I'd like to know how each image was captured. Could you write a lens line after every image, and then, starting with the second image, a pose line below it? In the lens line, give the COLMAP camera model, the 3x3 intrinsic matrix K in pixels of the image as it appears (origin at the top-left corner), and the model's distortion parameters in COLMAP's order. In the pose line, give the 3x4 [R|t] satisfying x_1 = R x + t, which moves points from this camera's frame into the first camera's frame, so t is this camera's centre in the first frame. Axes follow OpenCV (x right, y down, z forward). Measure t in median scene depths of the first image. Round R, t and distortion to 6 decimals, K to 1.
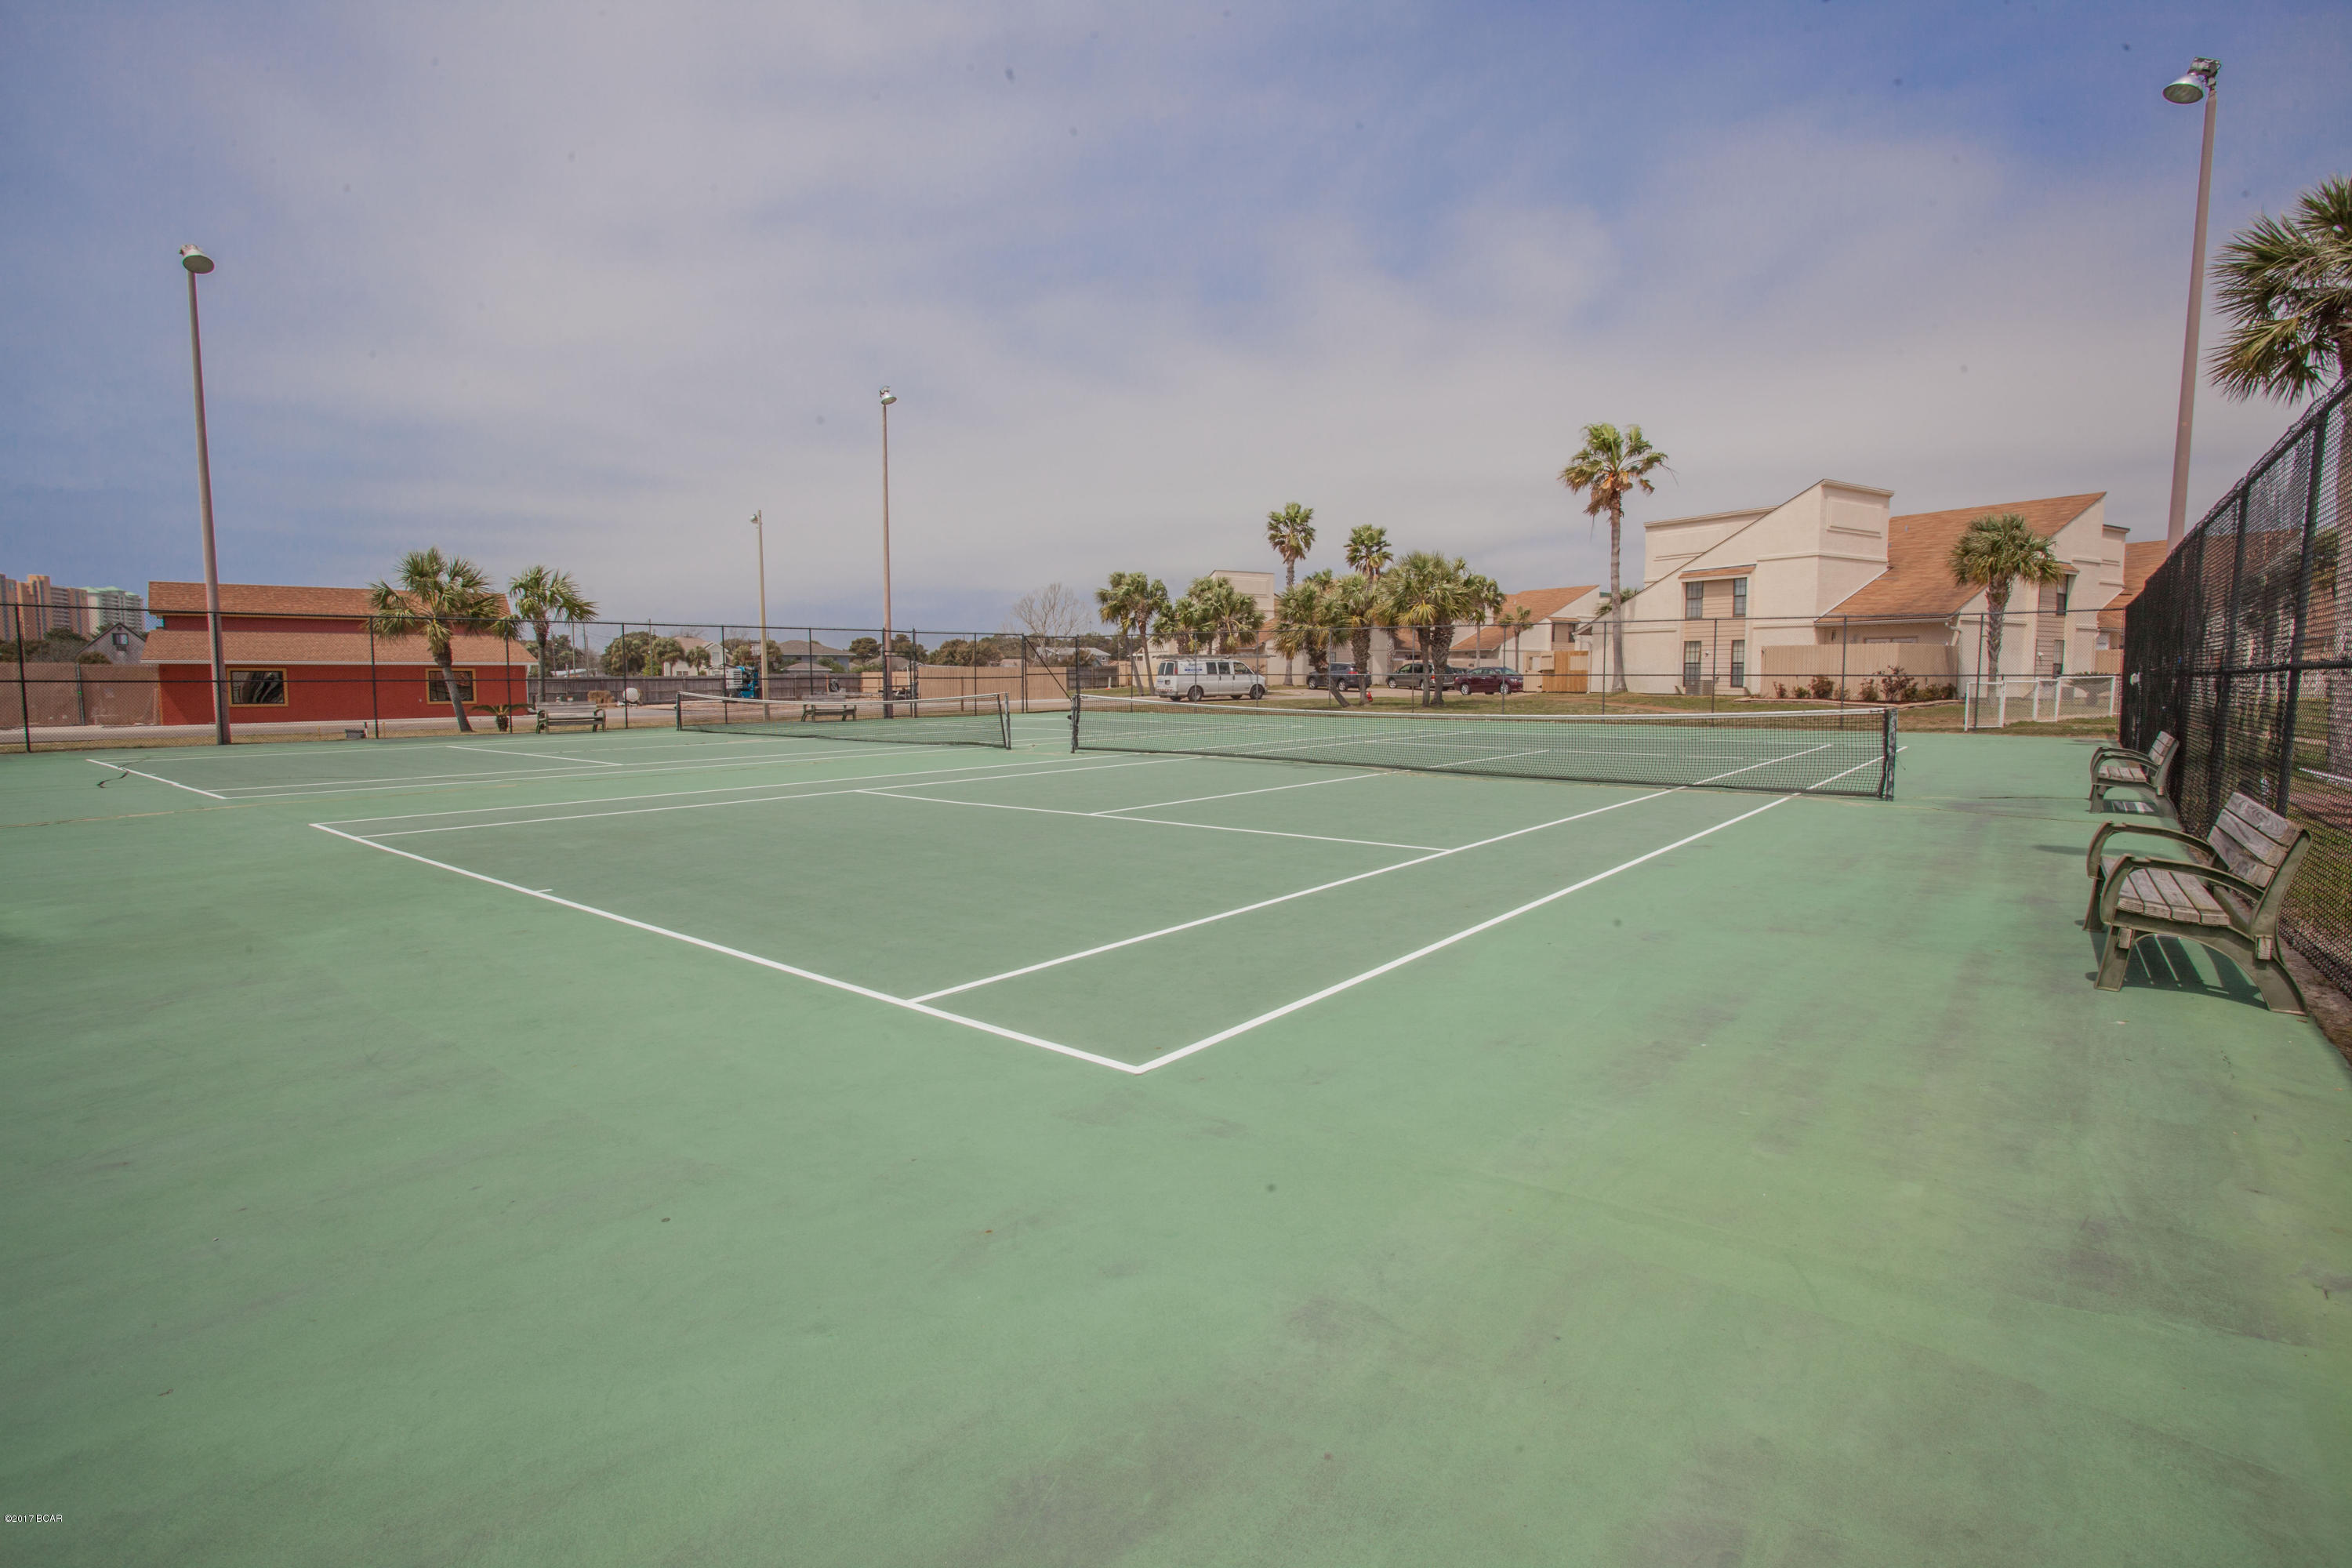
lens RADIAL K [[1101.1, 0, 1176.0], [0, 1101.1, 784.0], [0, 0, 1]] dist [-0.060609, 0.022482]
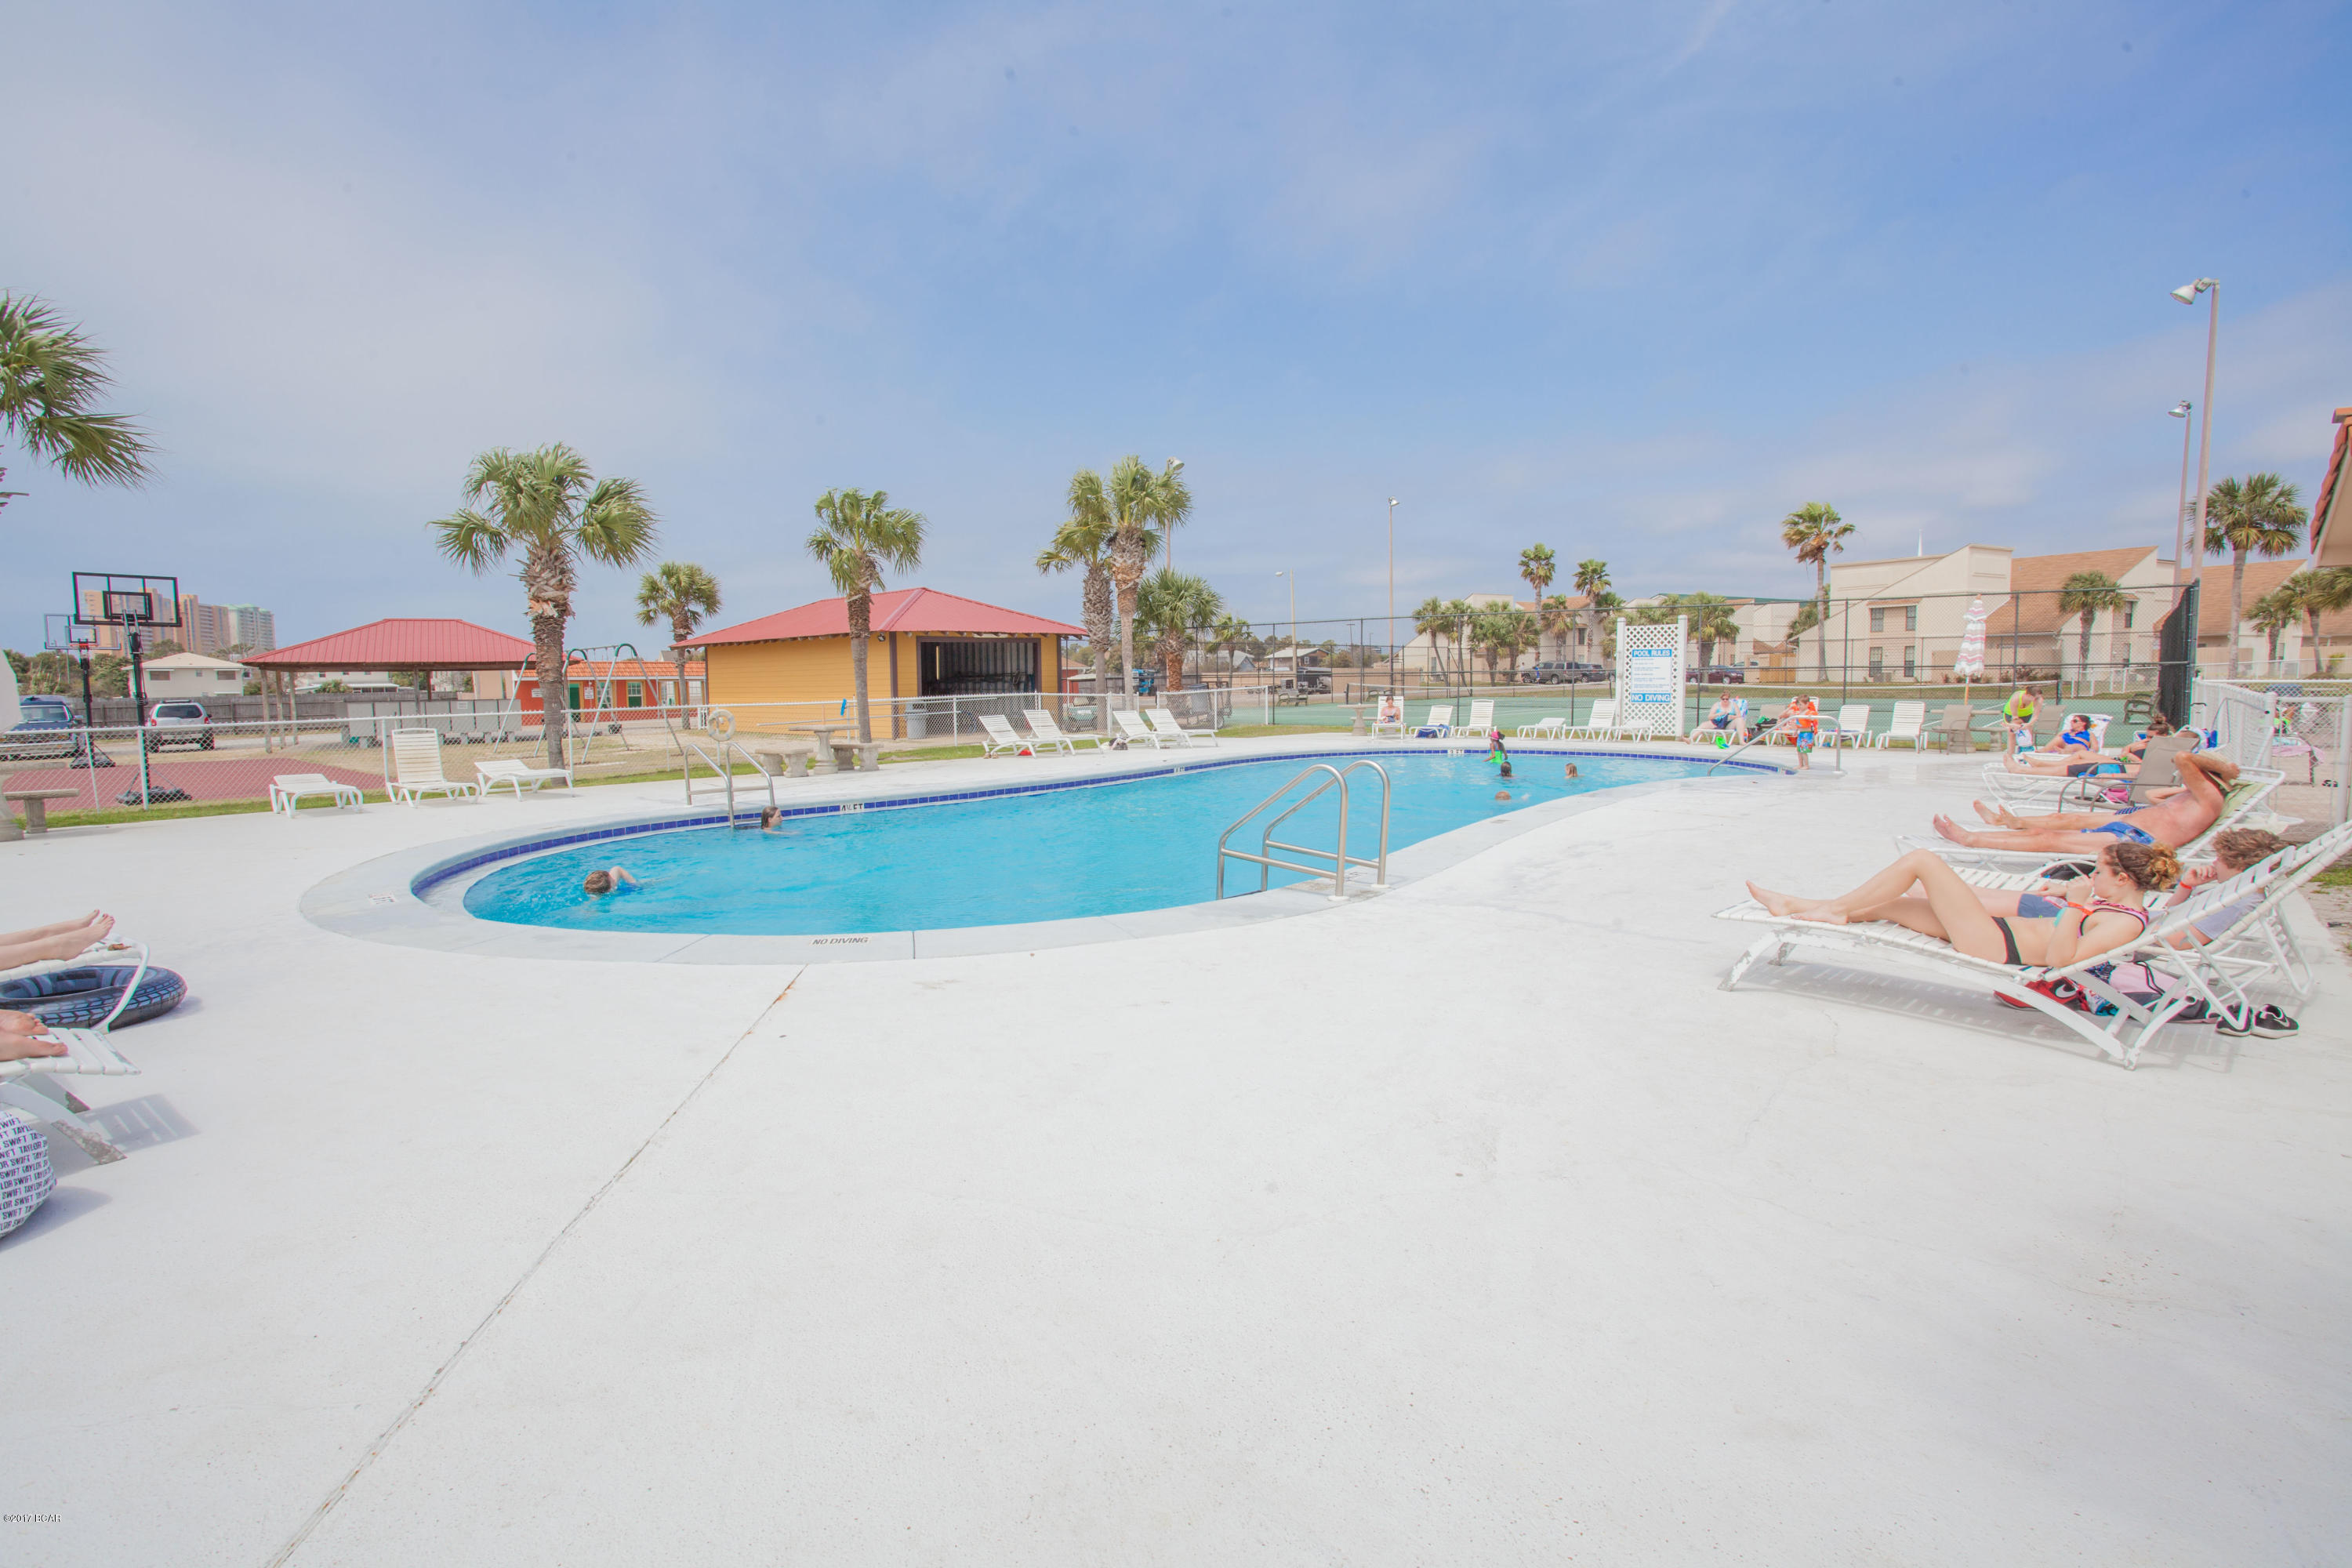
lens RADIAL K [[1035.3, 0, 1175.0], [0, 1035.3, 769.5], [0, 0, 1]] dist [-0.030875, 0.000091]
pose [[0.997517, -0.013060, -0.069198, -0.450935], [0.012986, 0.999915, -0.001521, 0.034666], [0.069212, 0.000619, 0.997602, -0.551547]]
